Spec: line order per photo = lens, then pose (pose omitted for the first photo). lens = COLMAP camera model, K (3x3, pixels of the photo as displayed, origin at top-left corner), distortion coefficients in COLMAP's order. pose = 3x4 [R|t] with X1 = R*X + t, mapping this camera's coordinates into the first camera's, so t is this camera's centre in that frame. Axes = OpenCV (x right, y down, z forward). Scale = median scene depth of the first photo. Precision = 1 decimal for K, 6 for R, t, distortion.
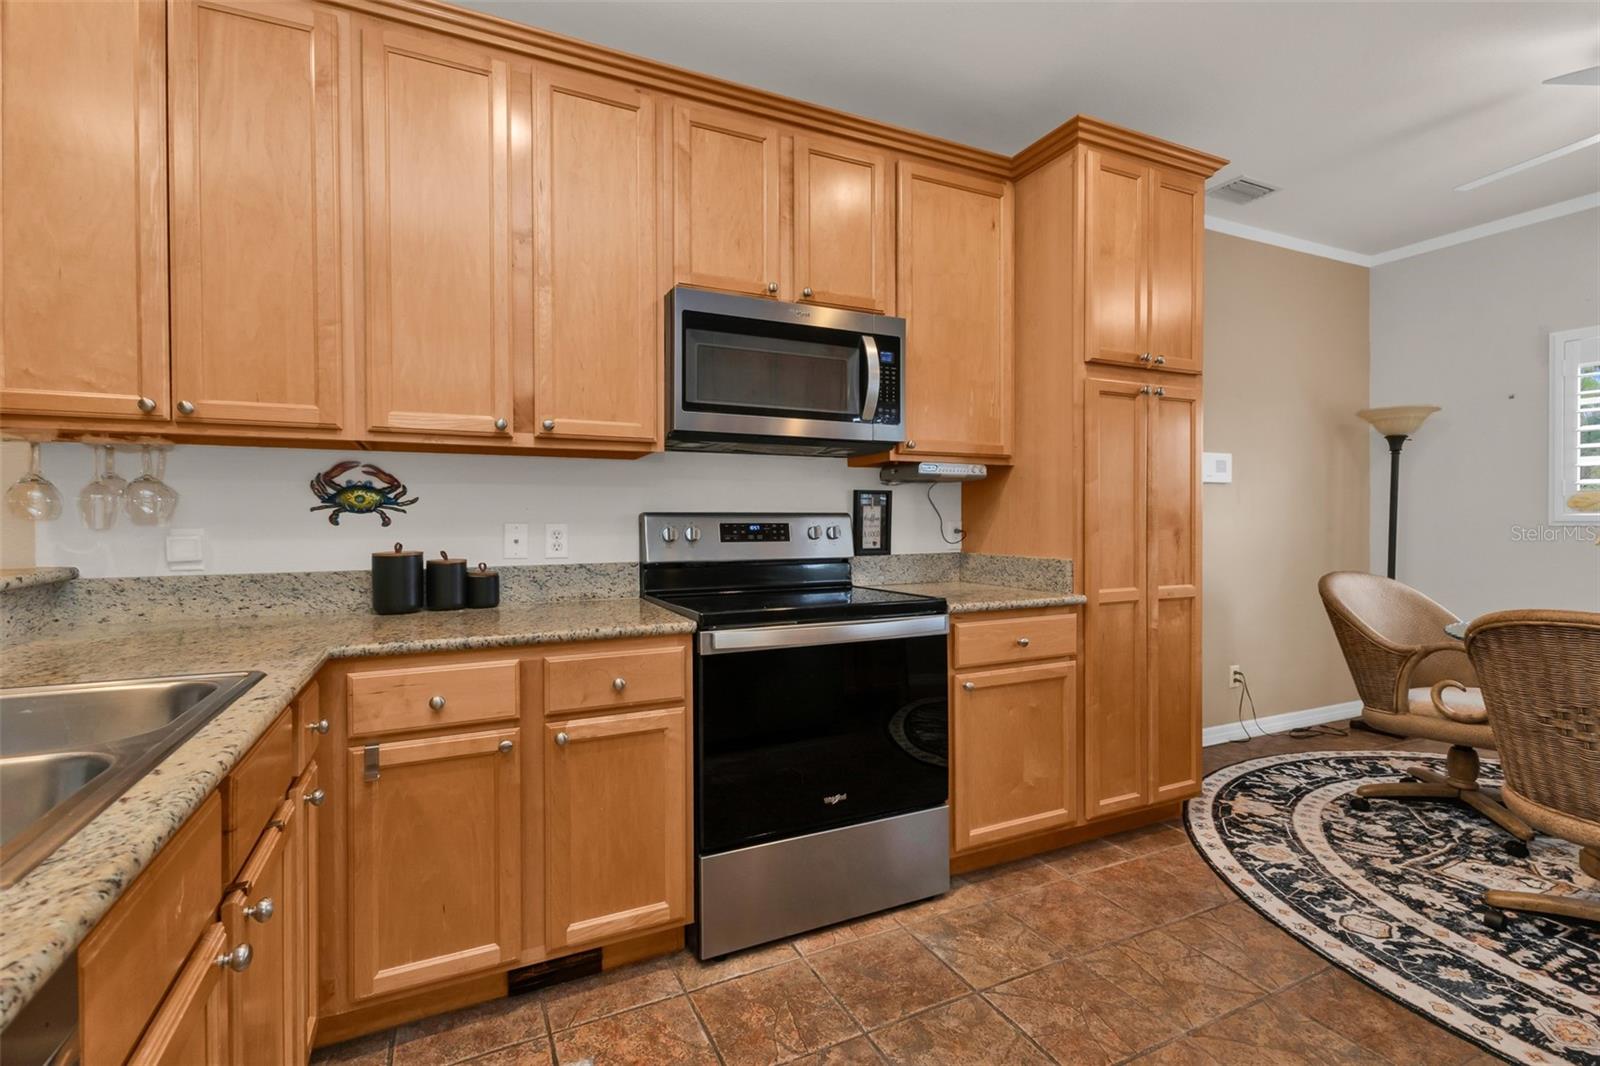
lens RADIAL K [[705.7, 0, 817.3], [0, 705.7, 516.0], [0, 0, 1]] dist [0.002250, -0.000192]
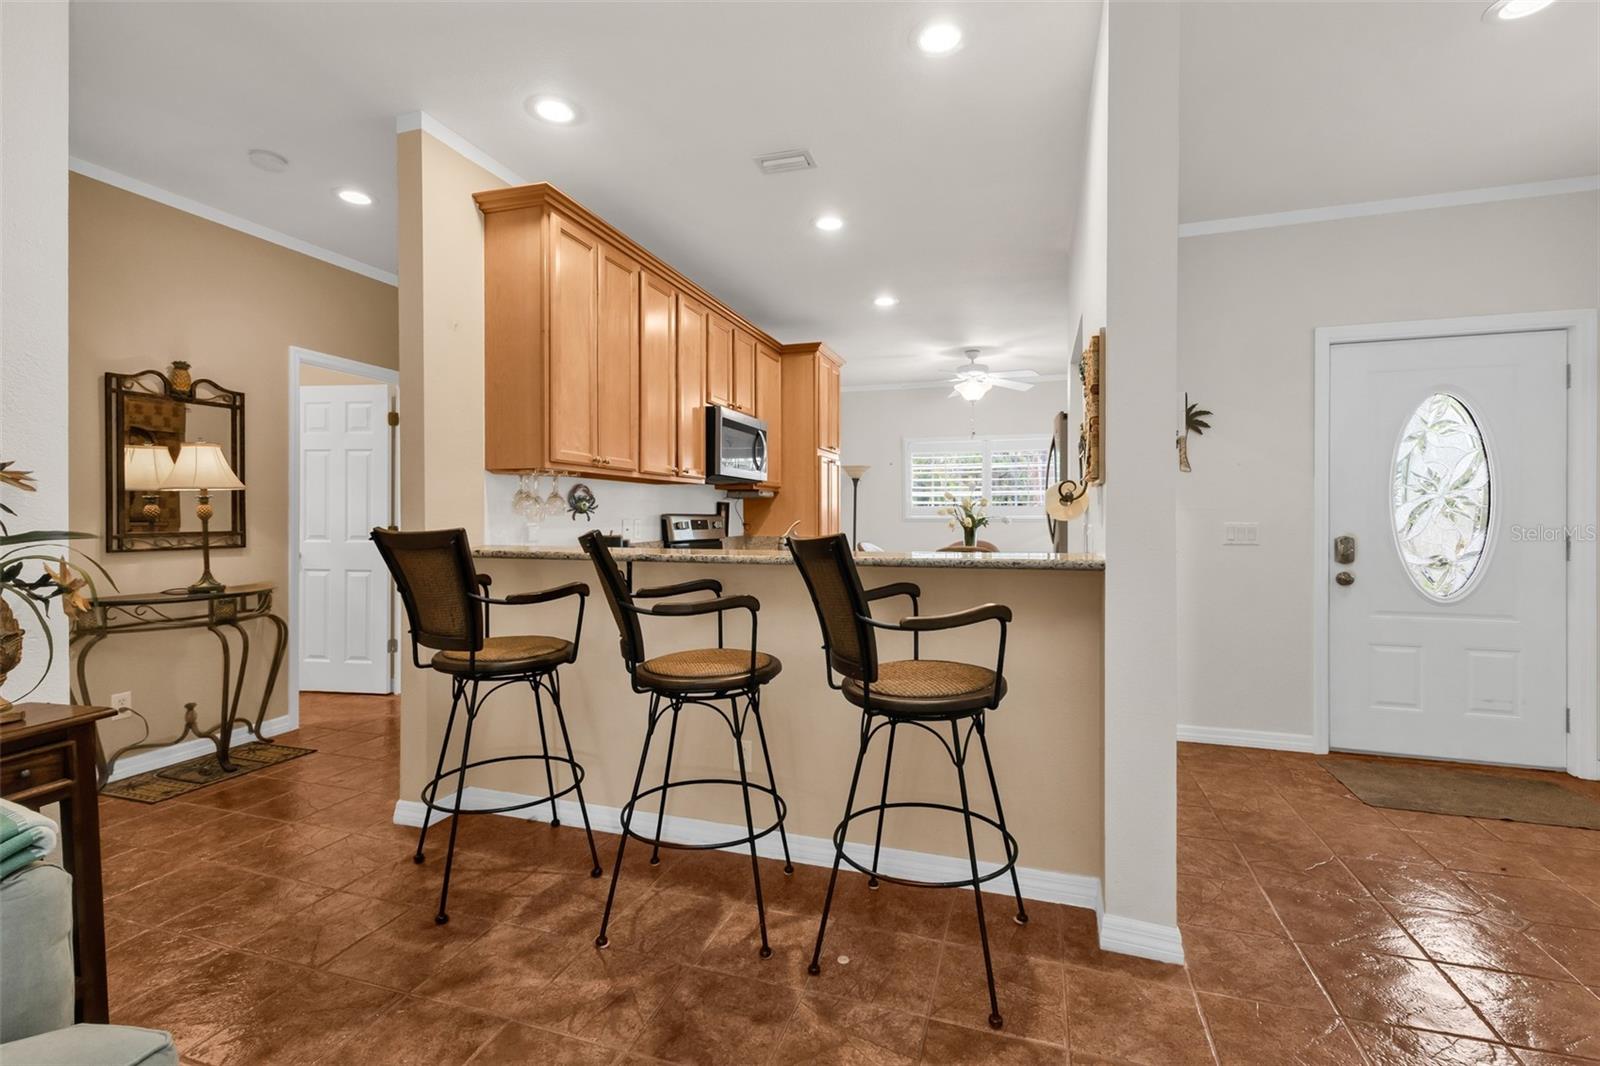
lens RADIAL K [[702.8, 0, 797.2], [0, 702.8, 528.0], [0, 0, 1]] dist [0.001118, 0.010357]
pose [[0.691258, -0.008648, 0.722556, -1.321558], [-0.003655, 0.999874, 0.015463, 0.002247], [-0.722599, -0.013330, 0.691139, -0.519596]]
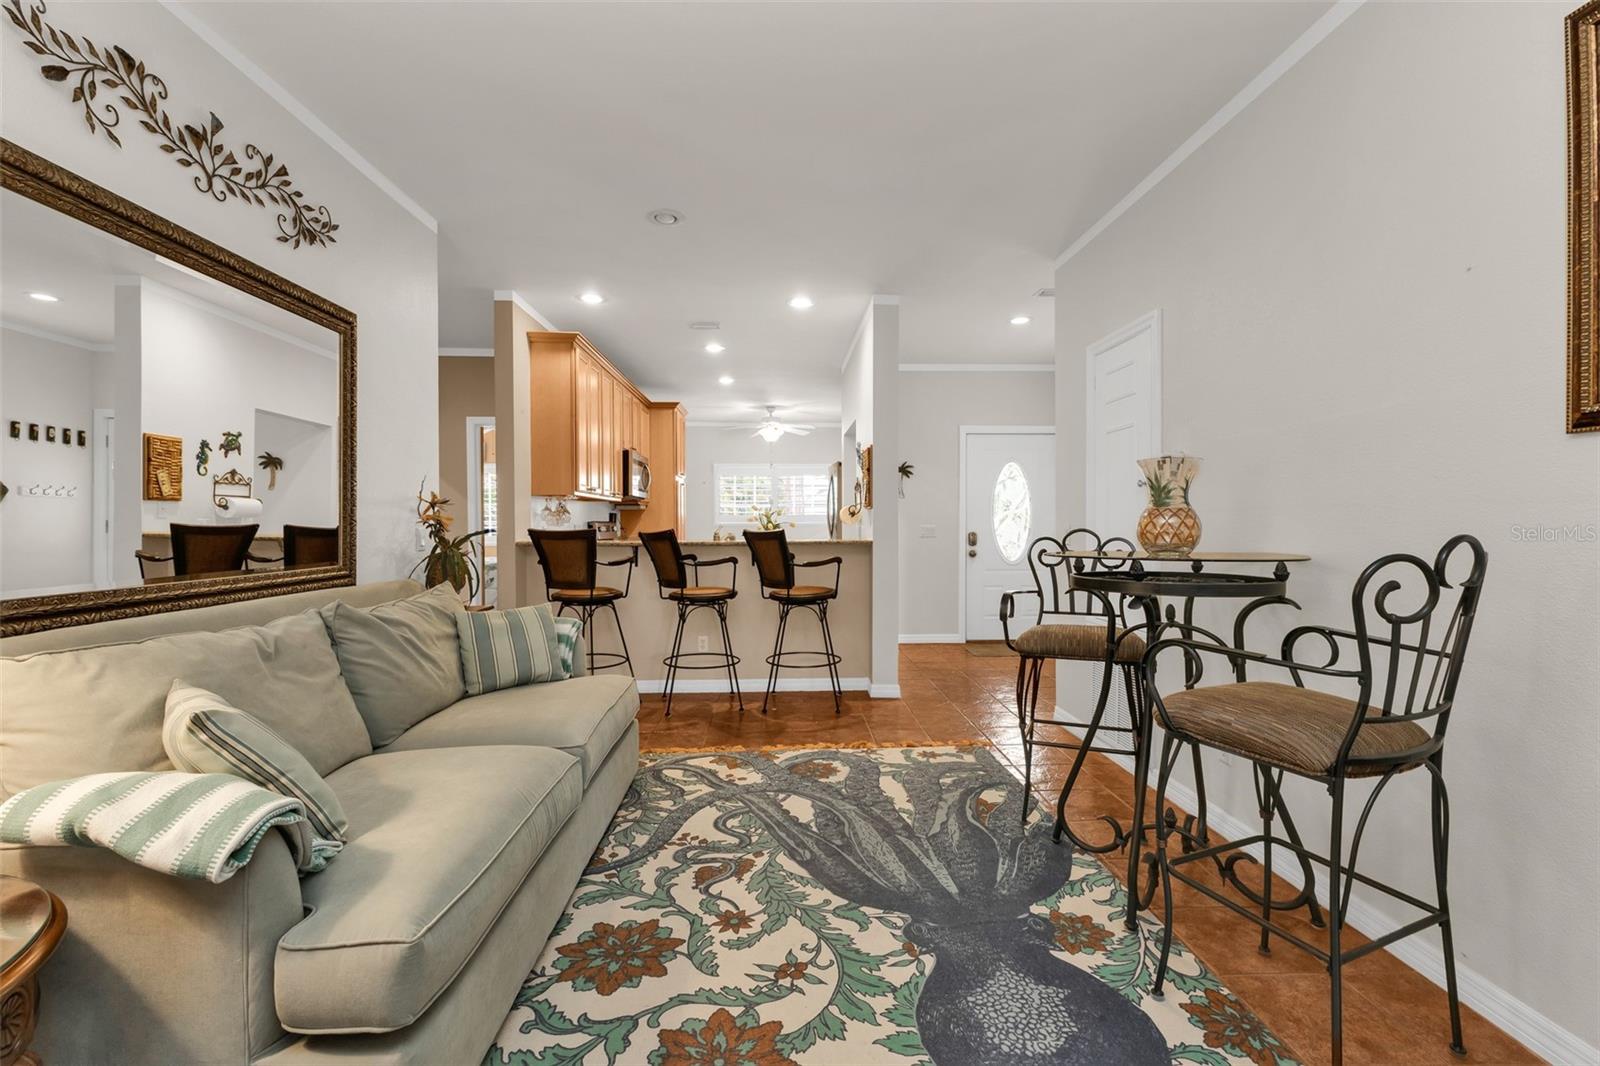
lens RADIAL K [[680.3, 0, 807.3], [0, 680.3, 525.9], [0, 0, 1]] dist [0.006209, 0.000127]
pose [[0.389309, -0.001375, 0.921106, -2.377031], [-0.001595, 0.999996, 0.002166, 0.007227], [-0.921106, -0.002312, 0.389305, -0.805473]]
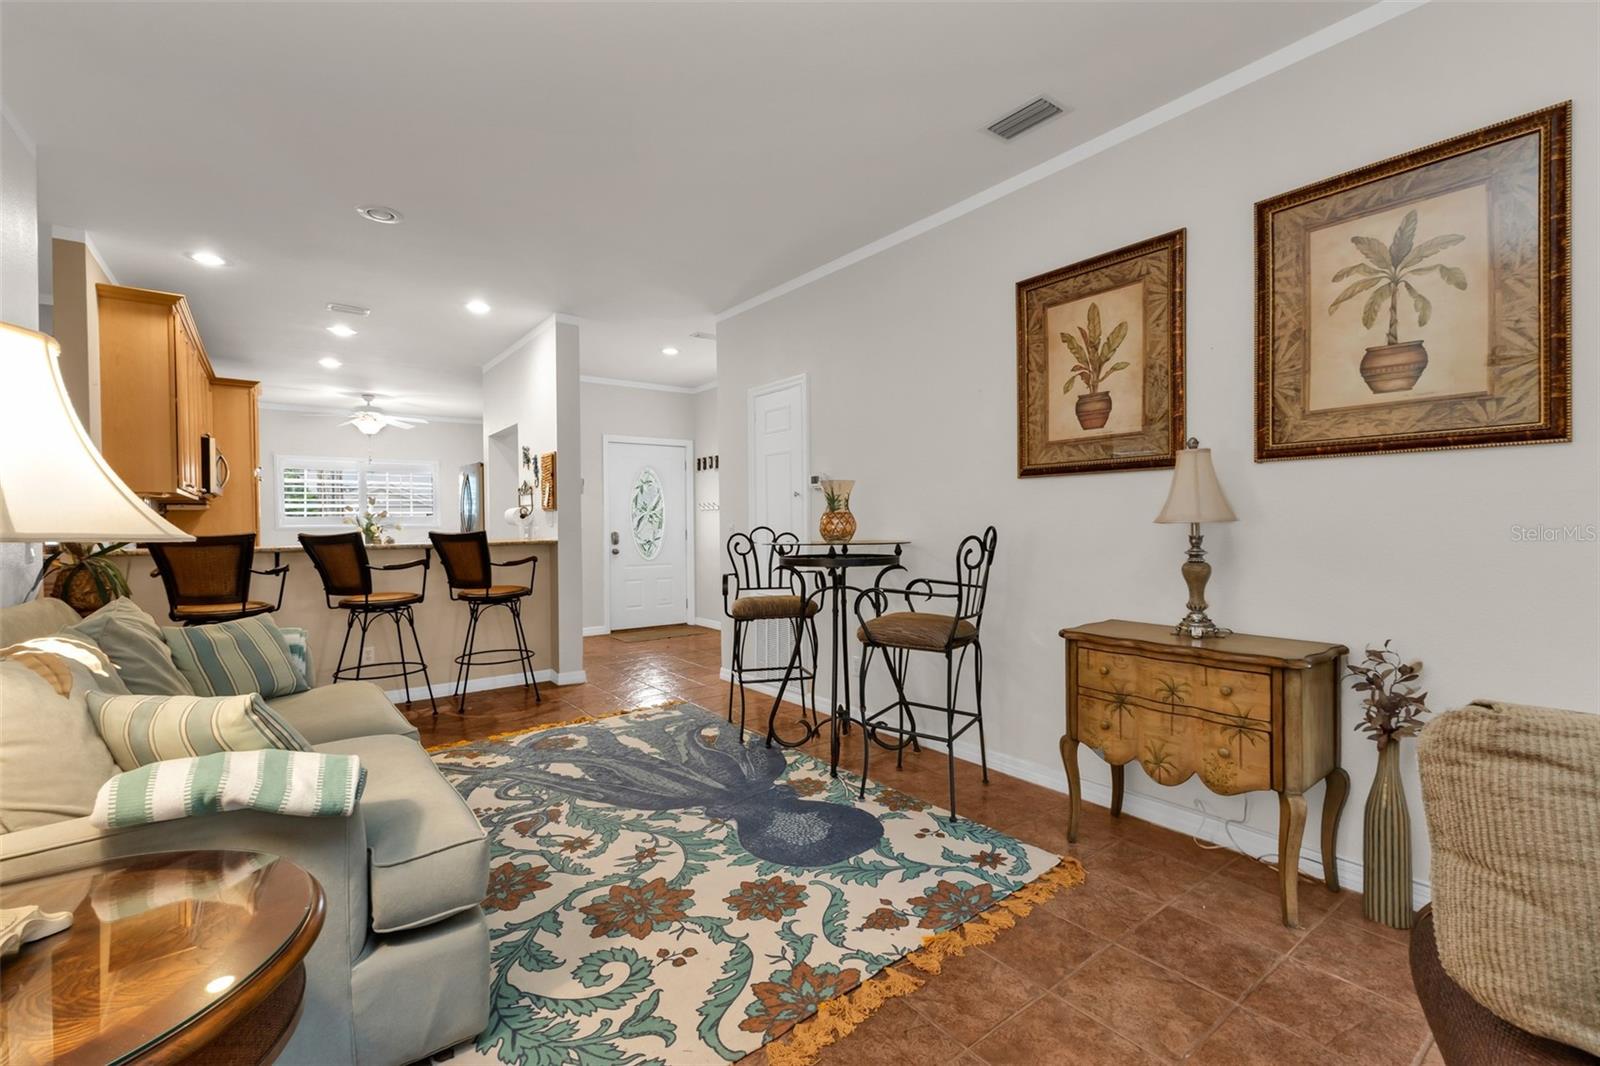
lens RADIAL K [[678.0, 0, 808.2], [0, 678.0, 526.3], [0, 0, 1]] dist [0.001335, -0.000075]
pose [[-0.212197, -0.001216, 0.977226, -2.733214], [0.007754, 0.999966, 0.002928, 0.009653], [-0.977196, 0.008199, -0.212180, -0.520724]]
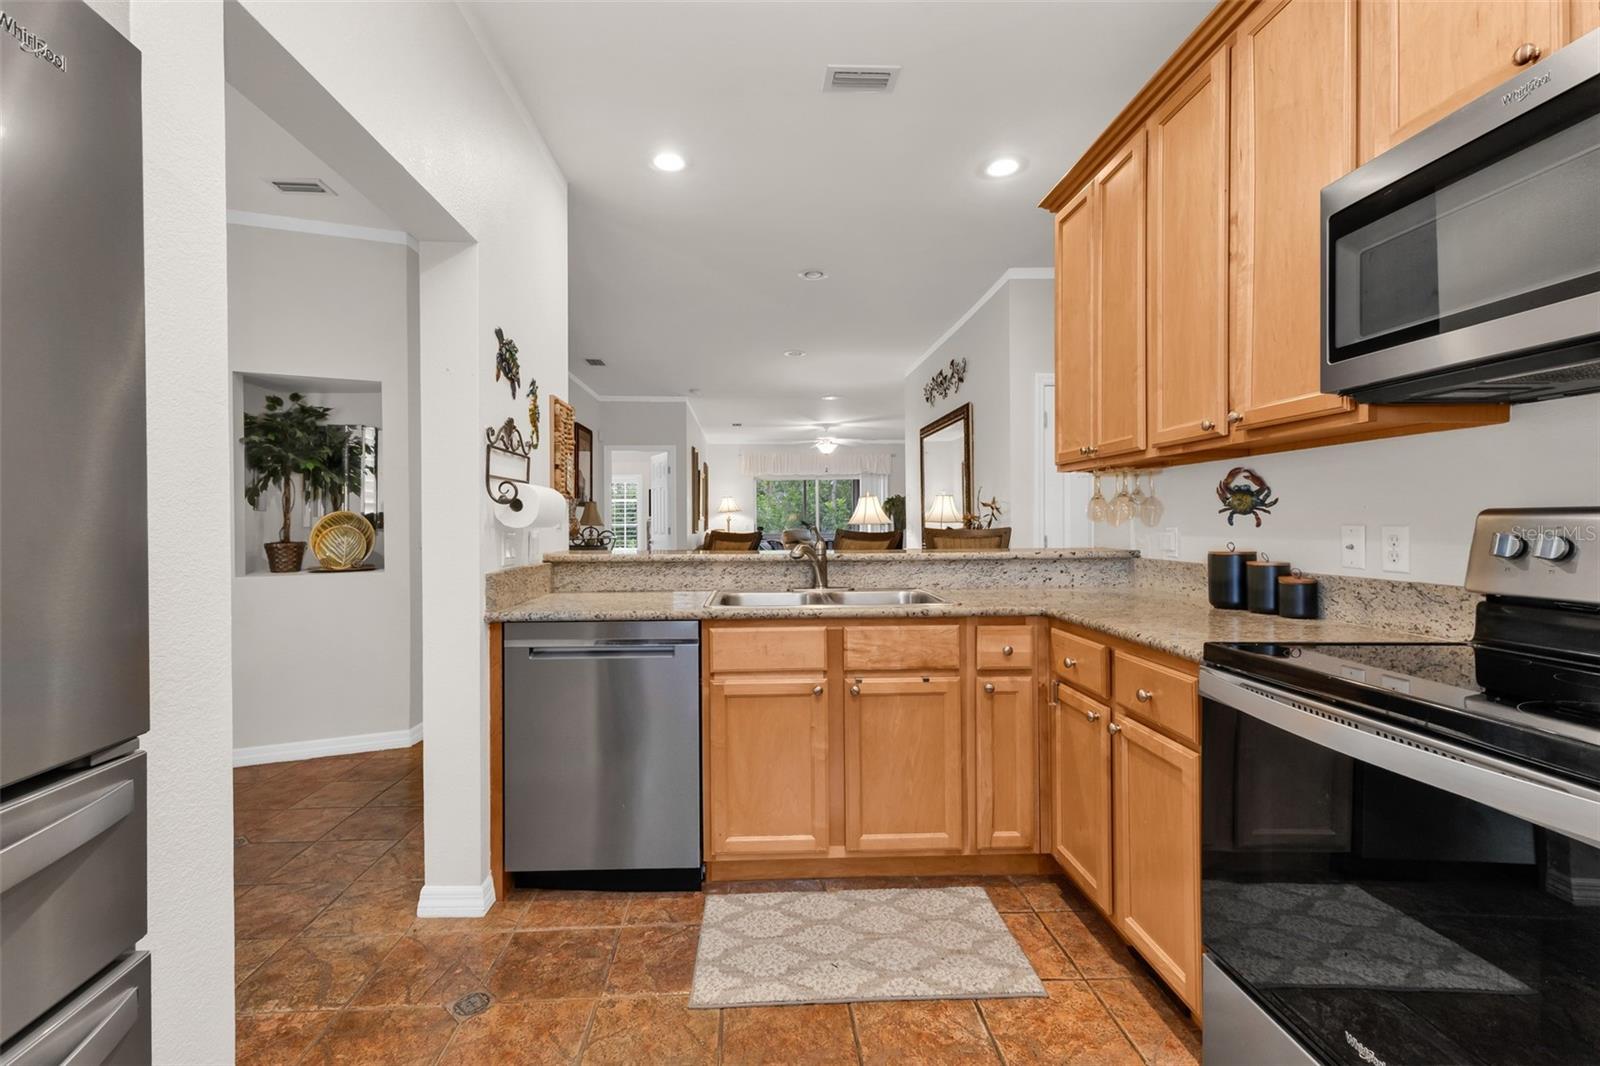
lens RADIAL K [[715.3, 0, 753.4], [0, 715.3, 524.5], [0, 0, 1]] dist [0.008832, -0.000028]
pose [[-0.428305, 0.008219, -0.903597, 0.581207], [0.010627, 0.999935, 0.004058, -0.001086], [0.903572, -0.007864, -0.428365, 0.675524]]
